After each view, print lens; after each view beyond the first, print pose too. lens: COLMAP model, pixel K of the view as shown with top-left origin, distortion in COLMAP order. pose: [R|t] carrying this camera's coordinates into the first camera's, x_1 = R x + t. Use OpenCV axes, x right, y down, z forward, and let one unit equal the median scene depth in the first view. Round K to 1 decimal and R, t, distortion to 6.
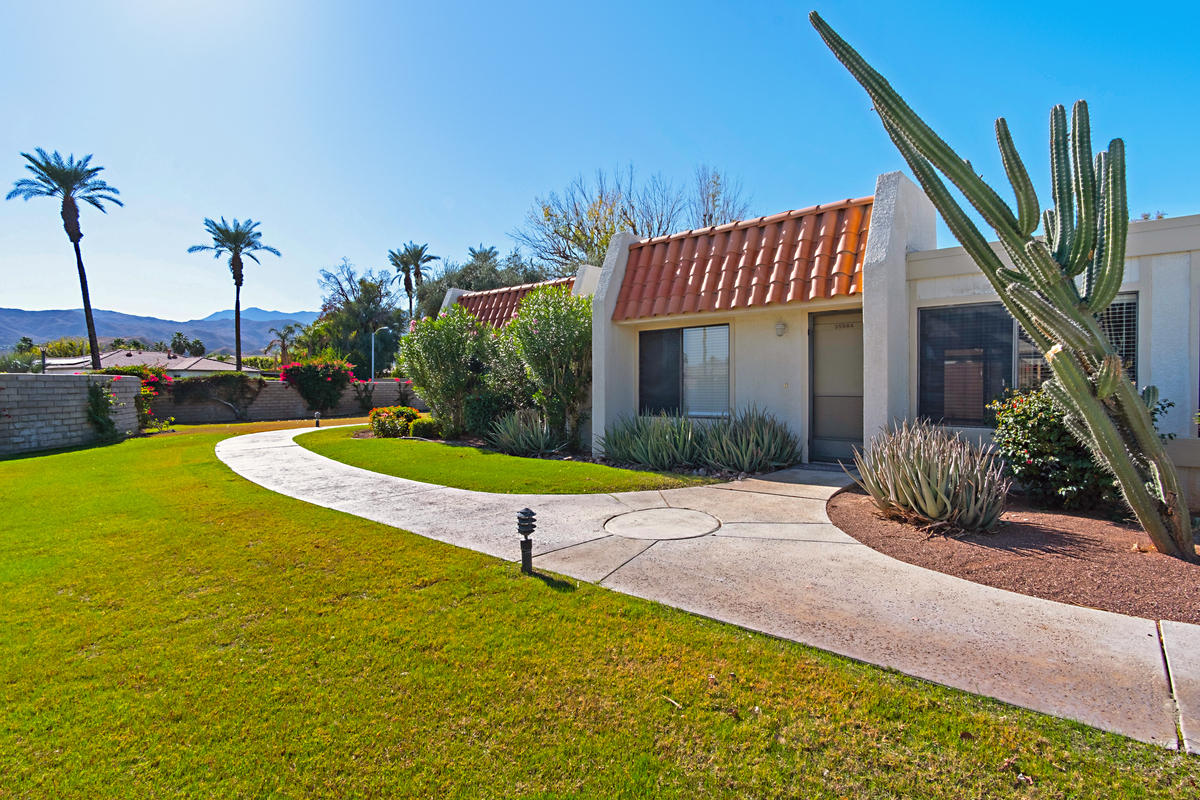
lens RADIAL K [[629.9, 0, 594.8], [0, 629.9, 397.6], [0, 0, 1]] dist [0.001983, -0.000345]
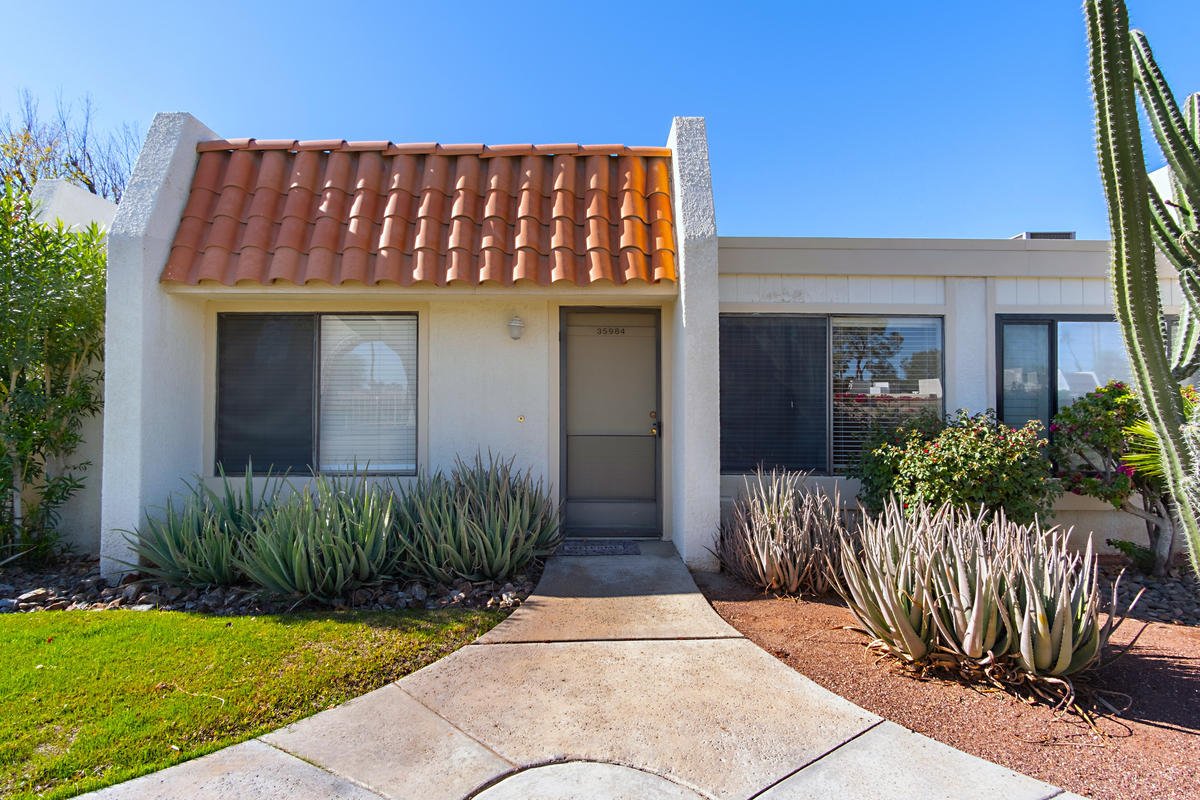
lens RADIAL K [[629.9, 0, 600.3], [0, 629.9, 403.4], [0, 0, 1]] dist [0.001983, -0.000345]
pose [[0.718318, 0.013428, 0.695585, -0.071440], [0.008820, 0.999558, -0.028404, -0.015200], [-0.695659, 0.026538, 0.717882, 0.464398]]
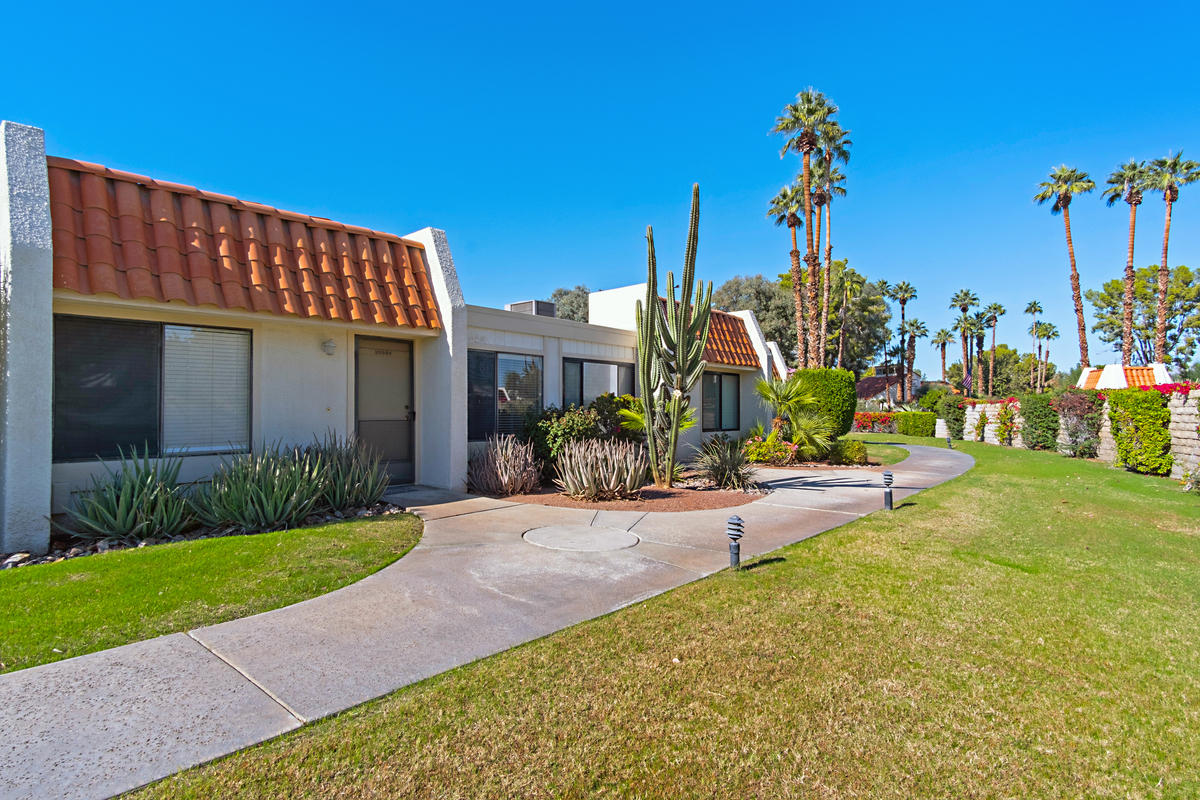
lens RADIAL K [[631.2, 0, 608.2], [0, 631.2, 392.9], [0, 0, 1]] dist [0.002052, 0.000177]
pose [[-0.048248, 0.030095, 0.998382, -0.586088], [0.019731, 0.999380, -0.029172, -0.008465], [-0.998640, 0.018292, -0.048812, 0.602070]]
